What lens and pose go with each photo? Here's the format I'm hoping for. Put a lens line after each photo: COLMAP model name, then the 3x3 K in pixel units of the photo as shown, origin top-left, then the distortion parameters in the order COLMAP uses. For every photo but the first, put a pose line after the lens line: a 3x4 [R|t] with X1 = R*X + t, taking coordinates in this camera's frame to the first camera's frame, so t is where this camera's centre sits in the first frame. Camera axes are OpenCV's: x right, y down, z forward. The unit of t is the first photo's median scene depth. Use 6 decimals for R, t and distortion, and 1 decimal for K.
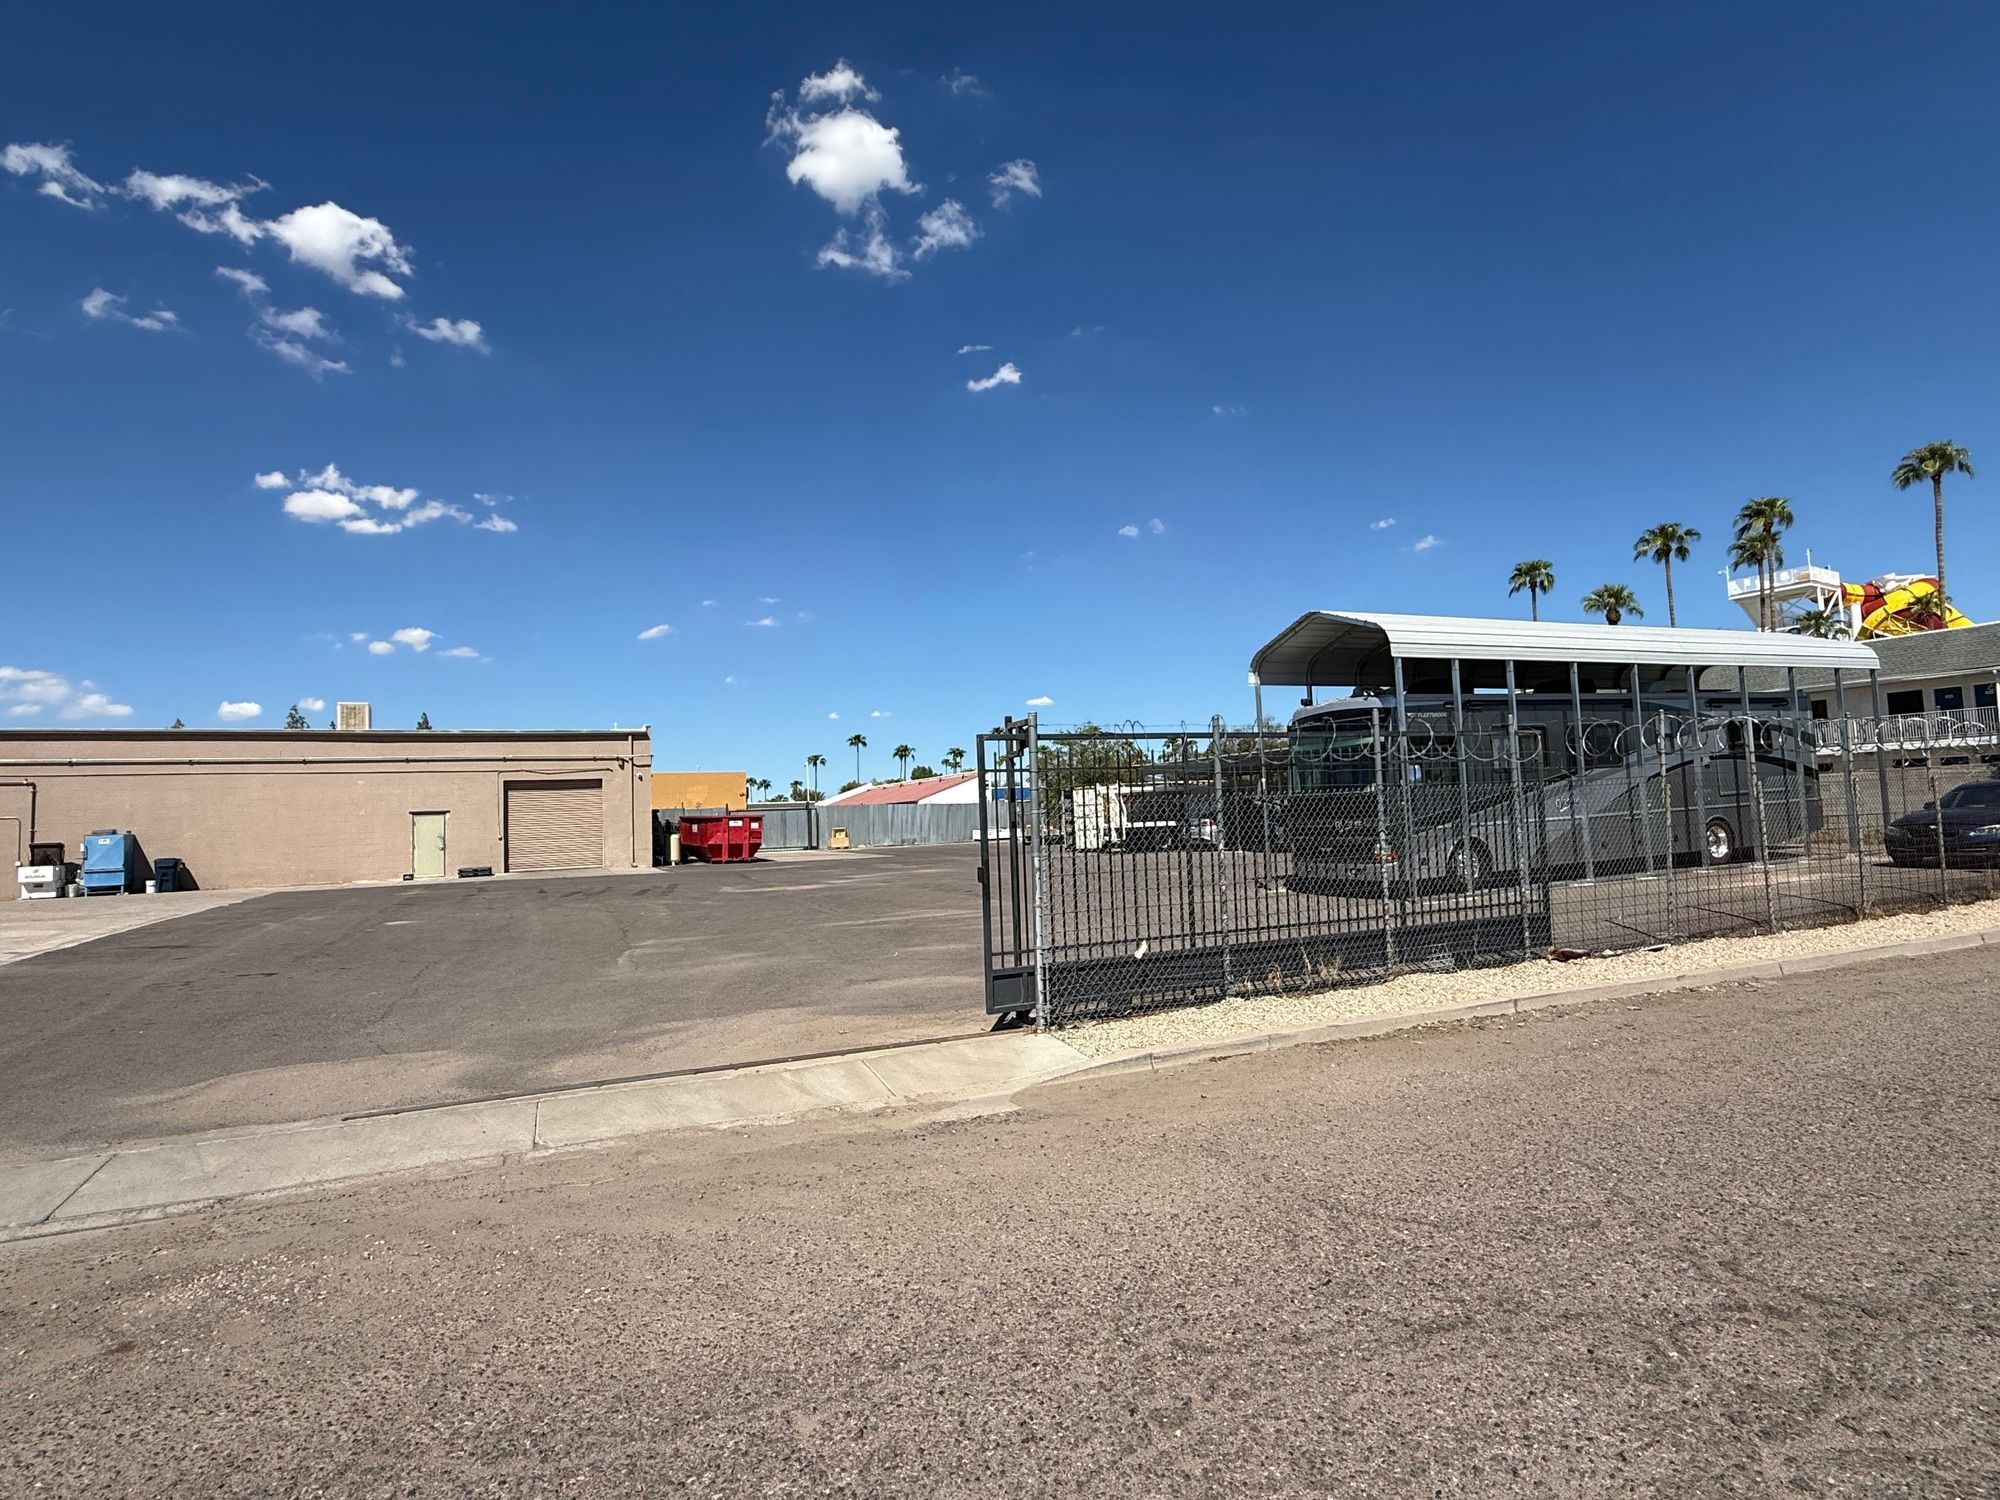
lens RADIAL K [[1002.7, 0, 1000.0], [0, 1002.7, 750.0], [0, 0, 1]] dist [0.004324, -0.001046]
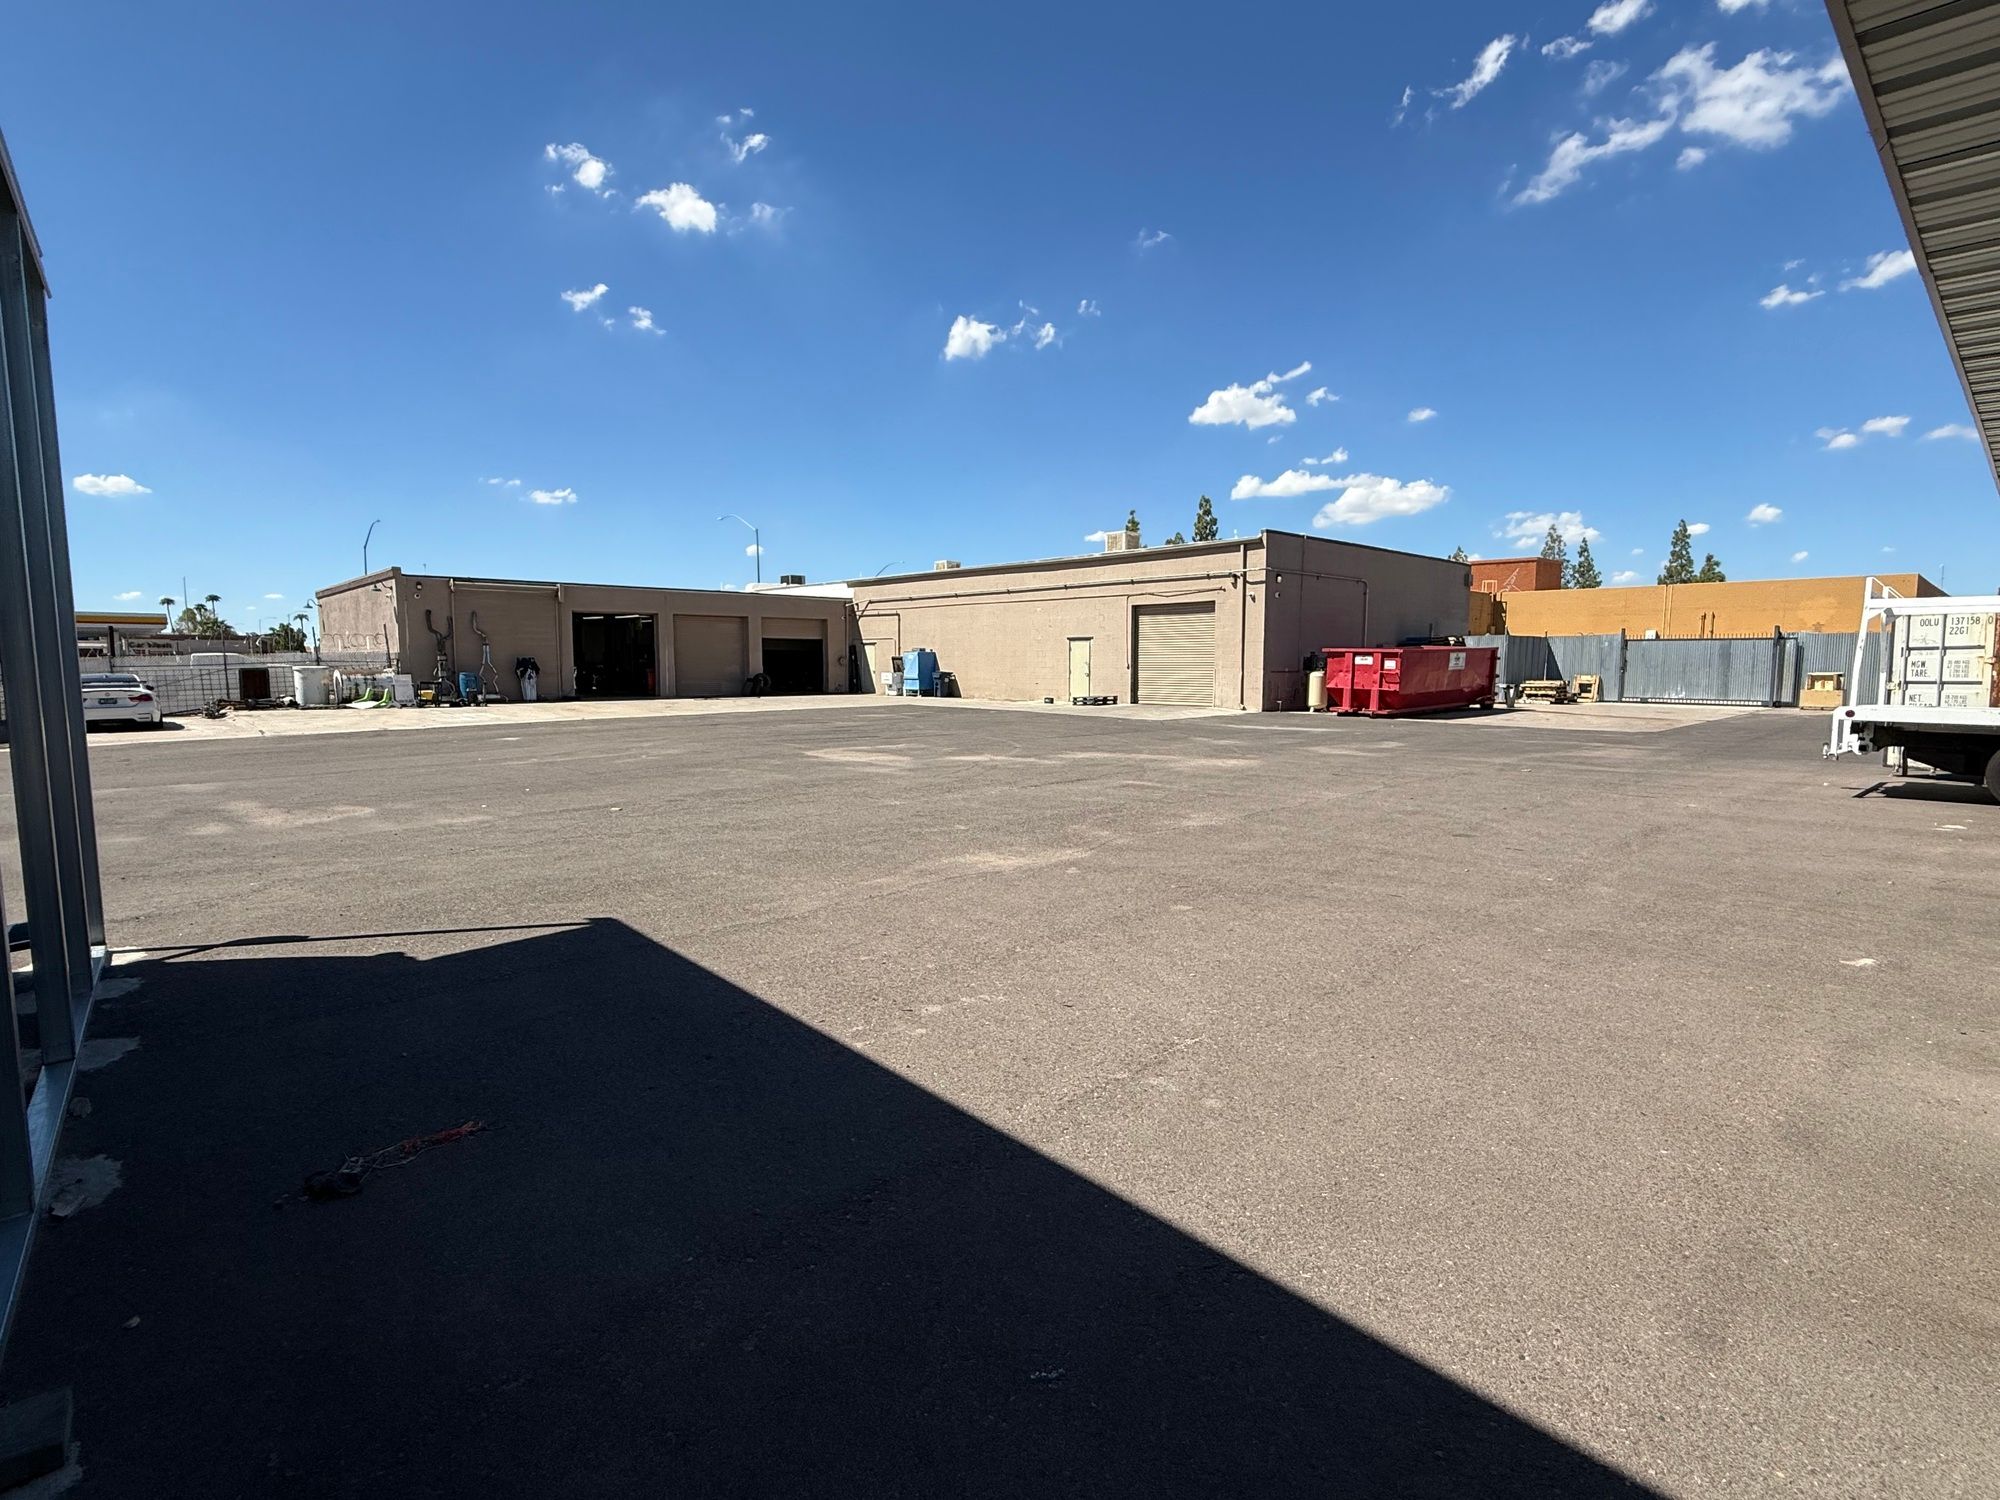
lens RADIAL K [[1007.1, 0, 996.1], [0, 1007.1, 744.5], [0, 0, 1]] dist [-0.000351, -0.000361]
pose [[0.288404, 0.117456, -0.950277, 0.351701], [0.053951, 0.988878, 0.138601, 0.021220], [0.955988, -0.091242, 0.278860, 0.582427]]
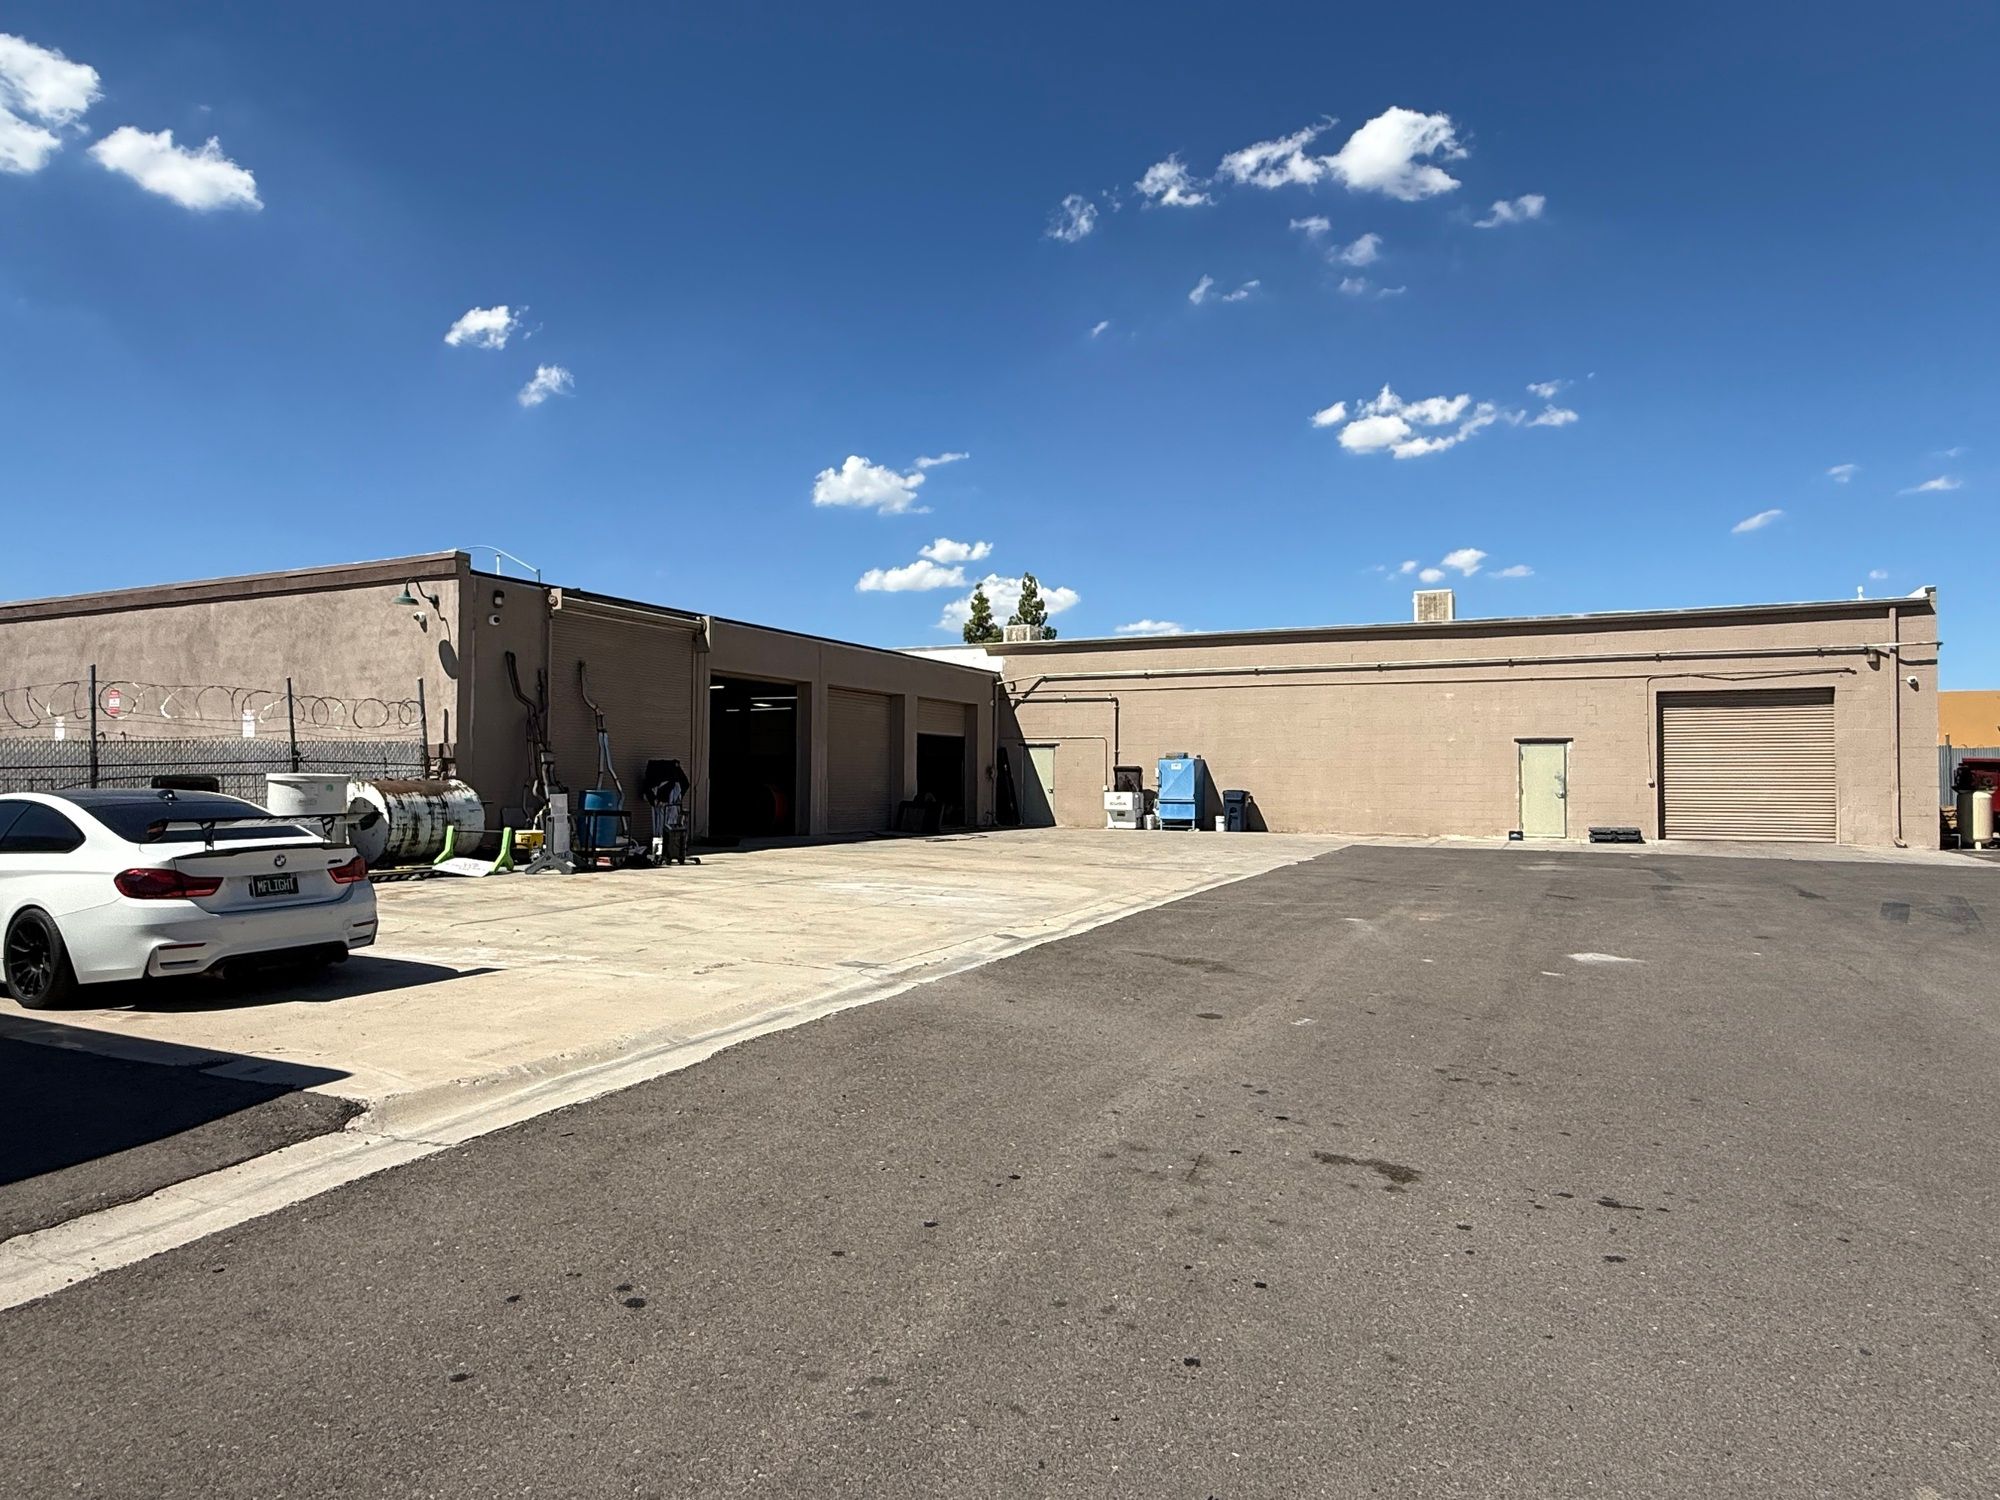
lens RADIAL K [[1206.8, 0, 1000.0], [0, 1206.8, 750.0], [0, 0, 1]] dist [0.005695, -0.001720]
pose [[0.624784, 0.022240, -0.780481, -0.157268], [0.022818, 0.998647, 0.046723, 0.021431], [0.780464, -0.047001, 0.623432, 0.206371]]
